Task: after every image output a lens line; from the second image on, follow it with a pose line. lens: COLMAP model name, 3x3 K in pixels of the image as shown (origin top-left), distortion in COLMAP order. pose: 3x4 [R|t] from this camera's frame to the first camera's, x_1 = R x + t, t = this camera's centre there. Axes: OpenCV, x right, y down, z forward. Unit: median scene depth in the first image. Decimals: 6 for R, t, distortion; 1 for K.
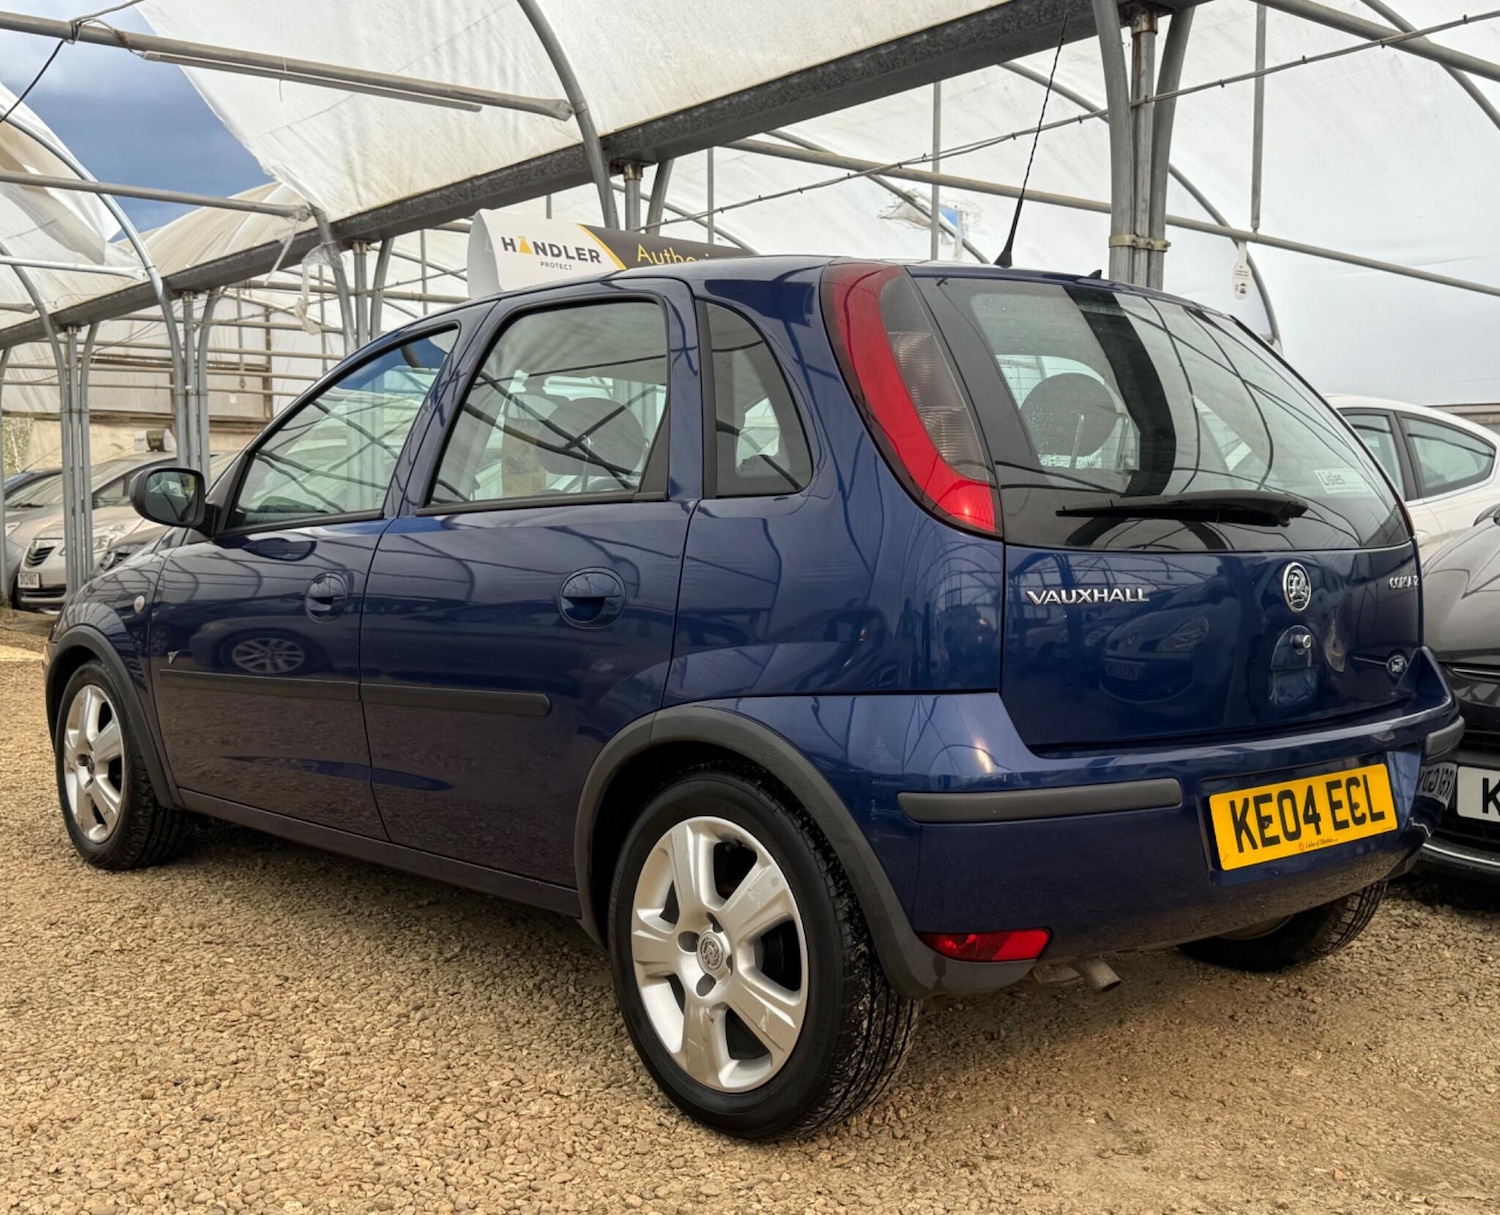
lens RADIAL K [[1638.8, 0, 755.2], [0, 1638.8, 647.0], [0, 0, 1]] dist [0.192362, -0.448356]
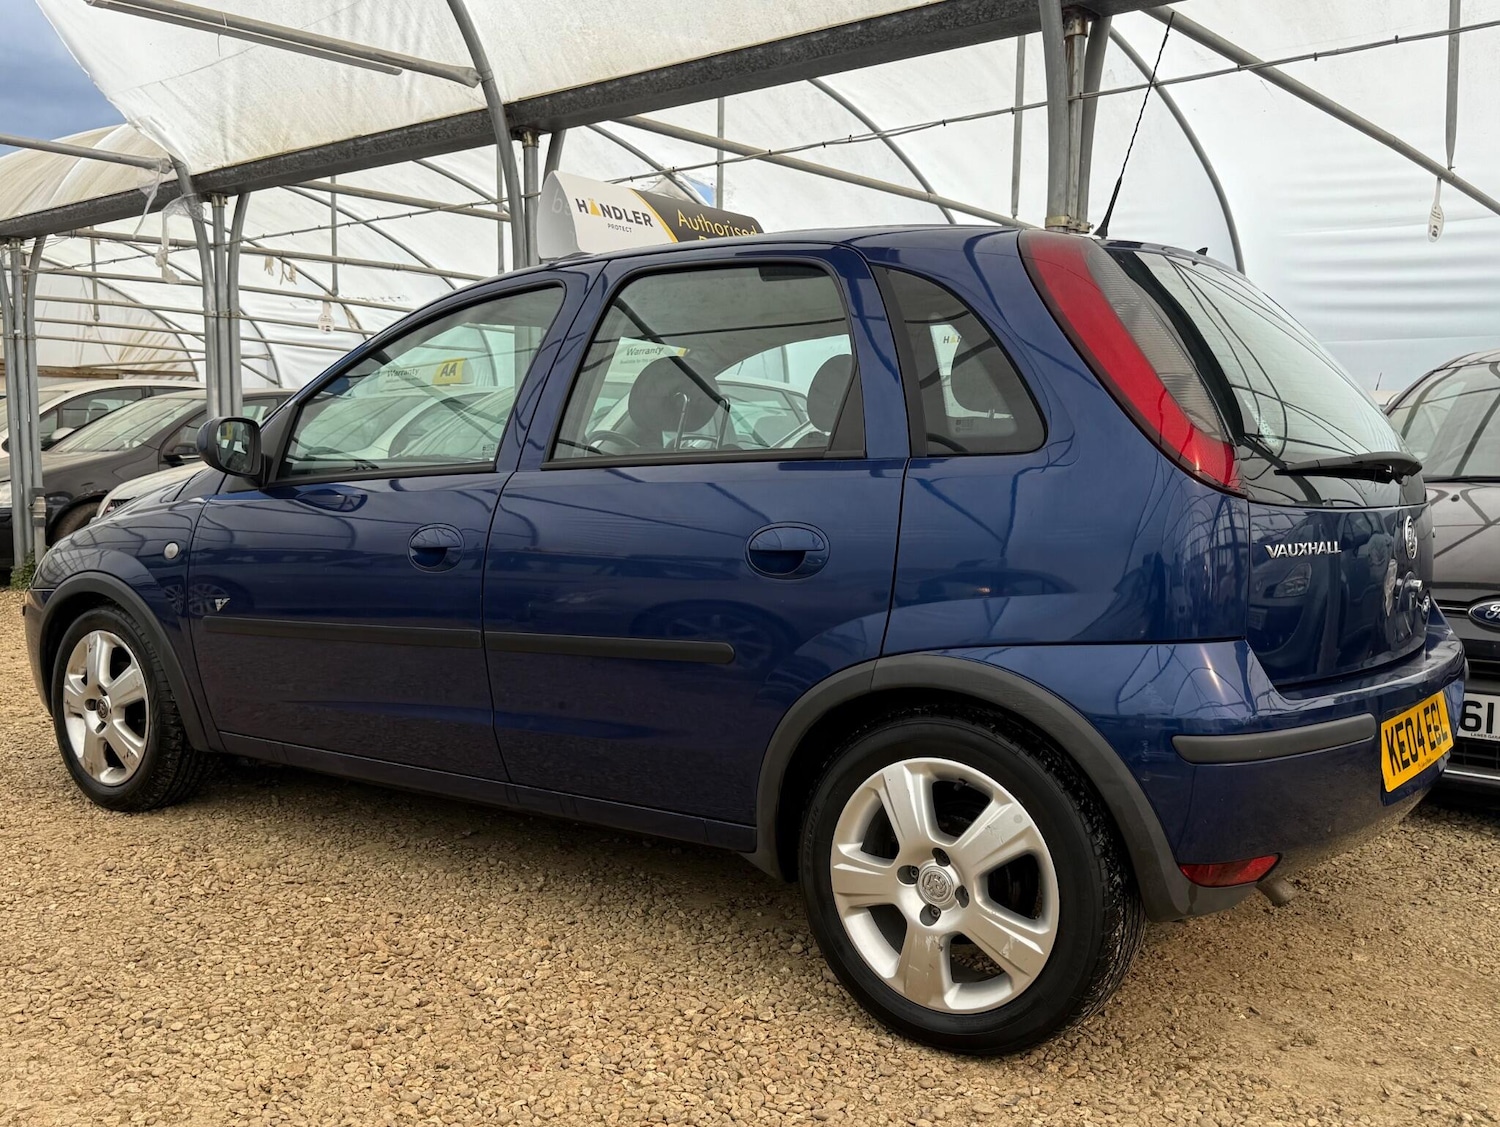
lens RADIAL K [[1433.1, 0, 703.4], [0, 1433.1, 626.2], [0, 0, 1]] dist [0.172538, -0.385680]
pose [[0.983788, -0.014924, 0.178711, -0.244007], [0.008138, 0.999220, 0.038643, -0.013782], [-0.179148, -0.036562, 0.983143, 0.082477]]
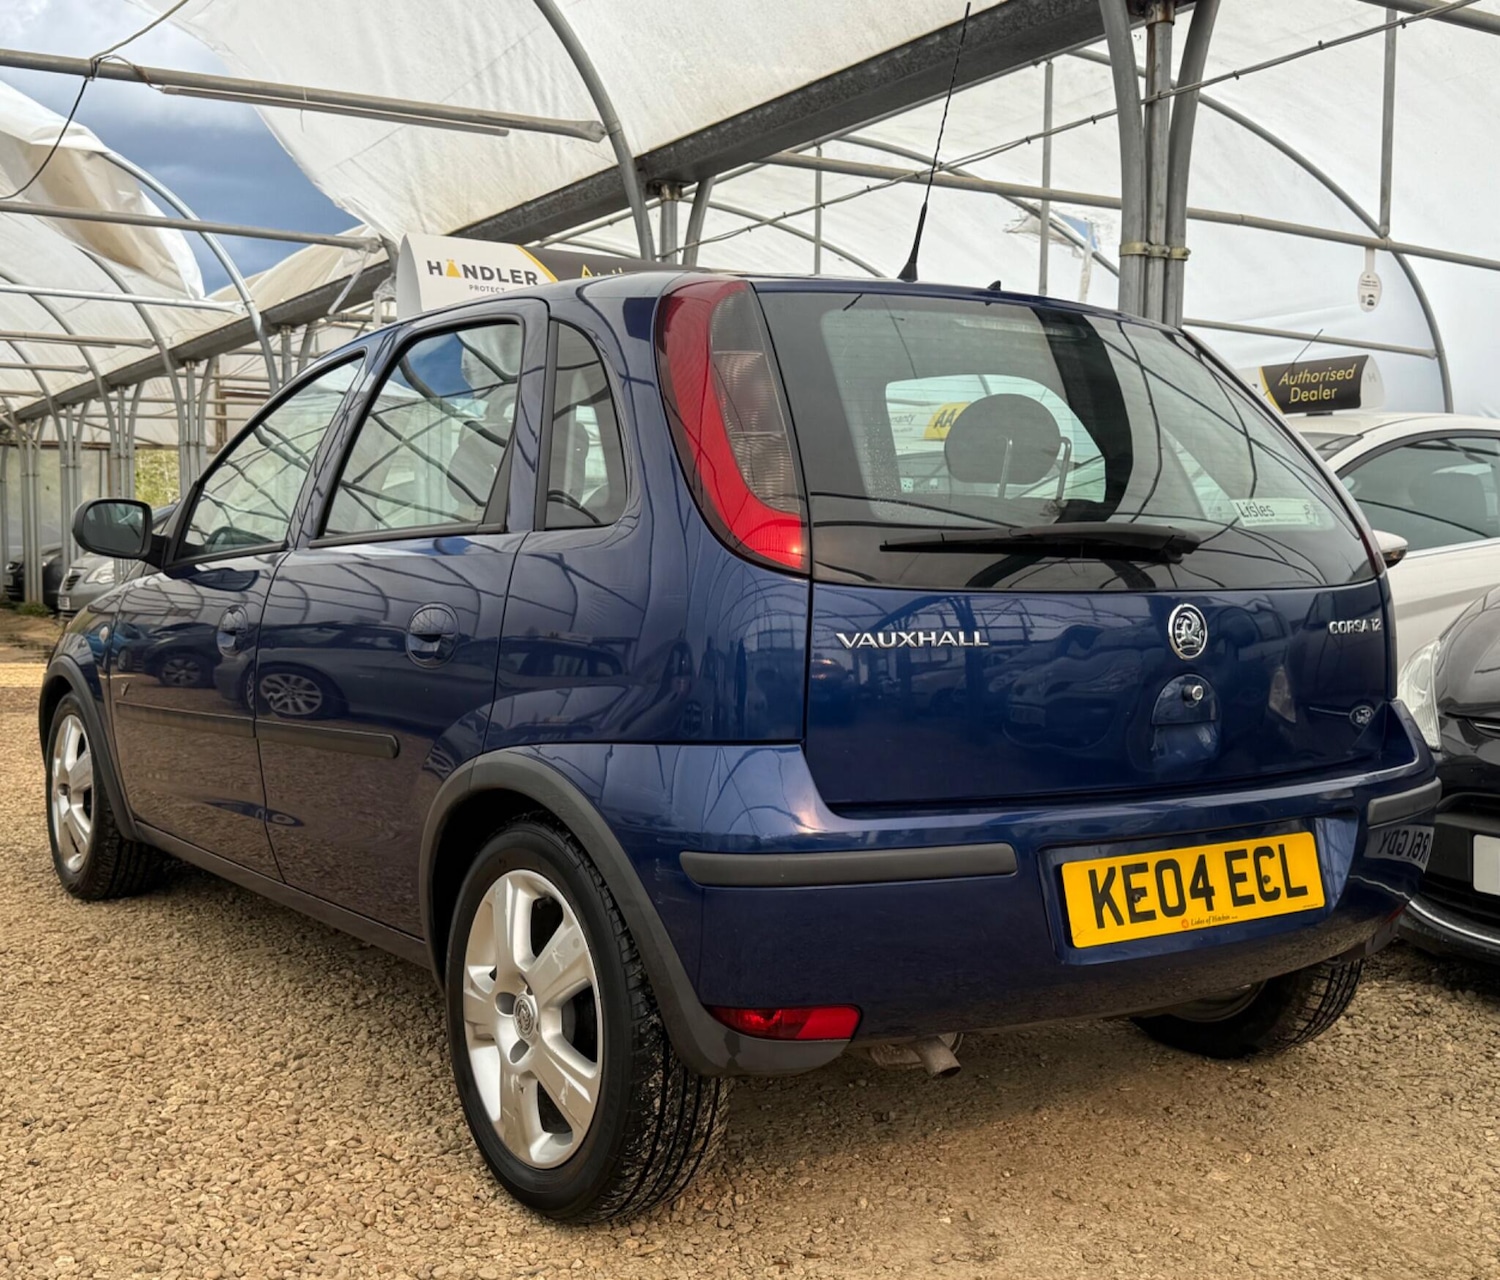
lens RADIAL K [[1682.7, 0, 676.0], [0, 1682.7, 659.9], [0, 0, 1]] dist [0.169500, -0.380177]
pose [[0.988844, 0.012175, -0.148458, 0.142786], [-0.013958, 0.999842, -0.010973, -0.005160], [0.148301, 0.012923, 0.988858, 0.043490]]
